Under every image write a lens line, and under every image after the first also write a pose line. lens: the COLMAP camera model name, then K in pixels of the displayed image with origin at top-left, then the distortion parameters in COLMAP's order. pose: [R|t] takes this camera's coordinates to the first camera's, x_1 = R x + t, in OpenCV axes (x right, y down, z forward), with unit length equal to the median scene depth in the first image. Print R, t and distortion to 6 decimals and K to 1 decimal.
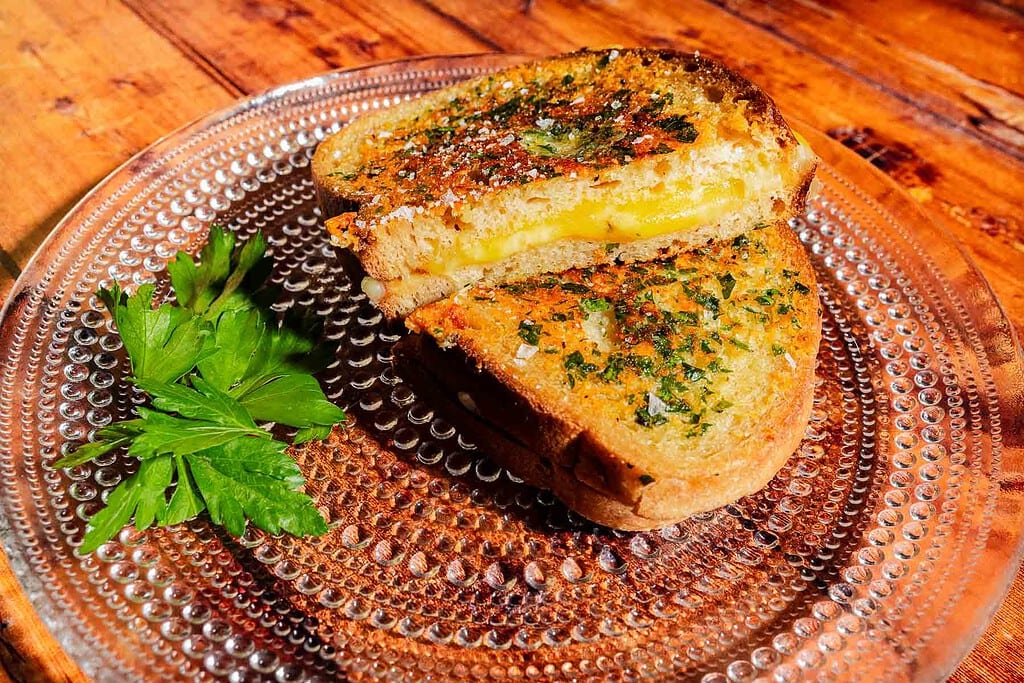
lens RADIAL K [[1083.9, 0, 512.0], [0, 1083.9, 341.5], [0, 0, 1]] dist [0.102949, -0.006508]
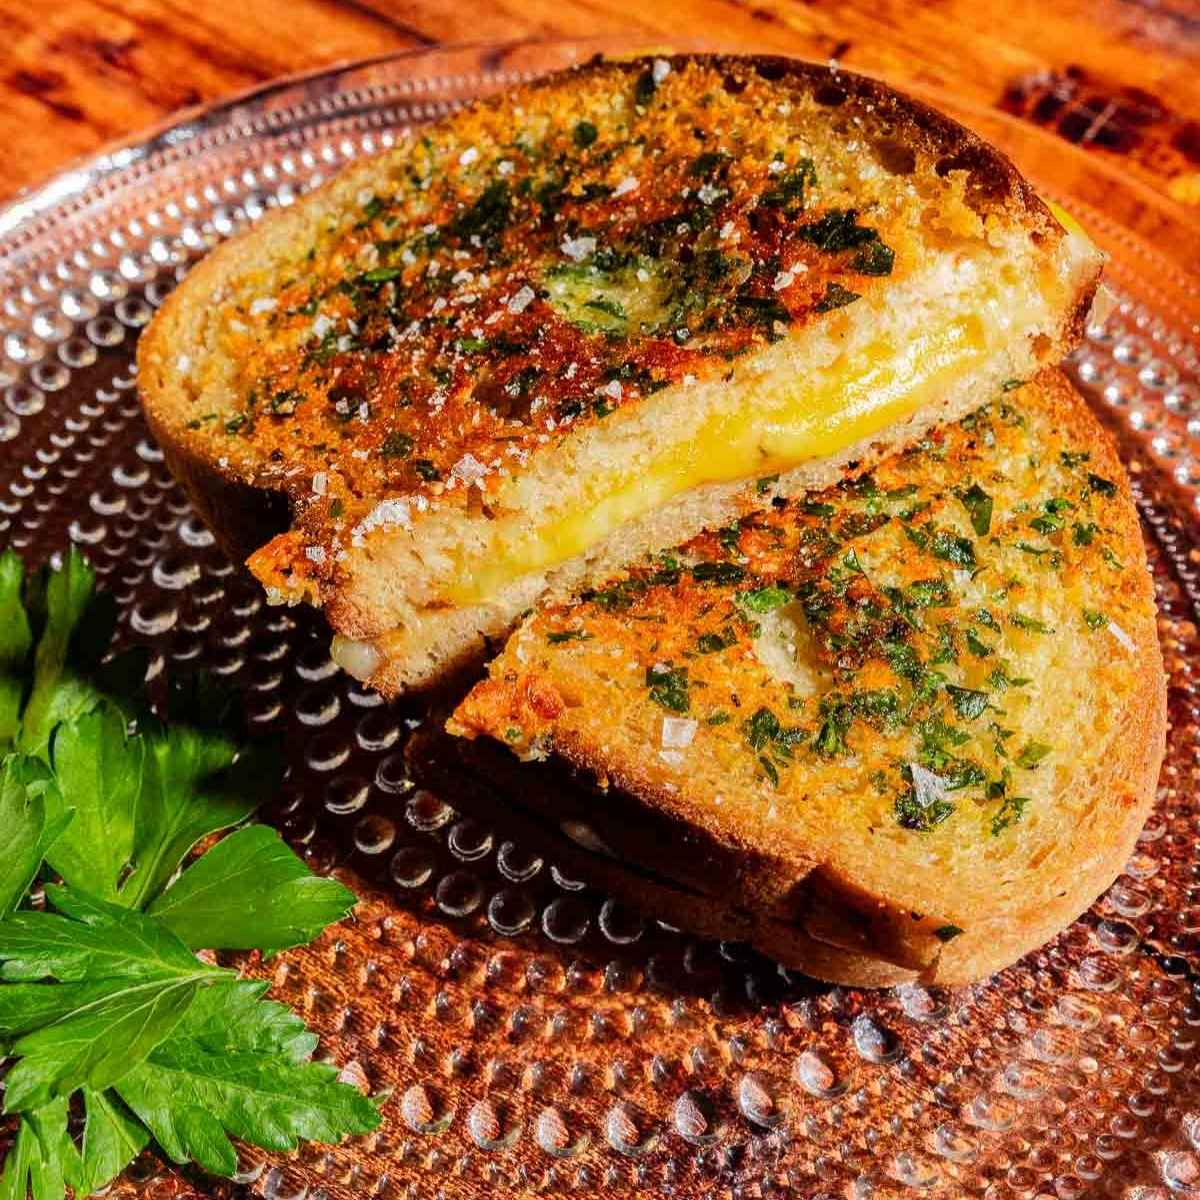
lens RADIAL K [[1886.7, 0, 600.0], [0, 1886.7, 600.0], [0, 0, 1]] dist [0.111708, -0.081849]
pose [[0.969004, -0.208324, 0.132783, -0.128342], [0.181695, 0.965158, 0.188298, -0.226462], [-0.167384, -0.158336, 0.973094, 0.086529]]
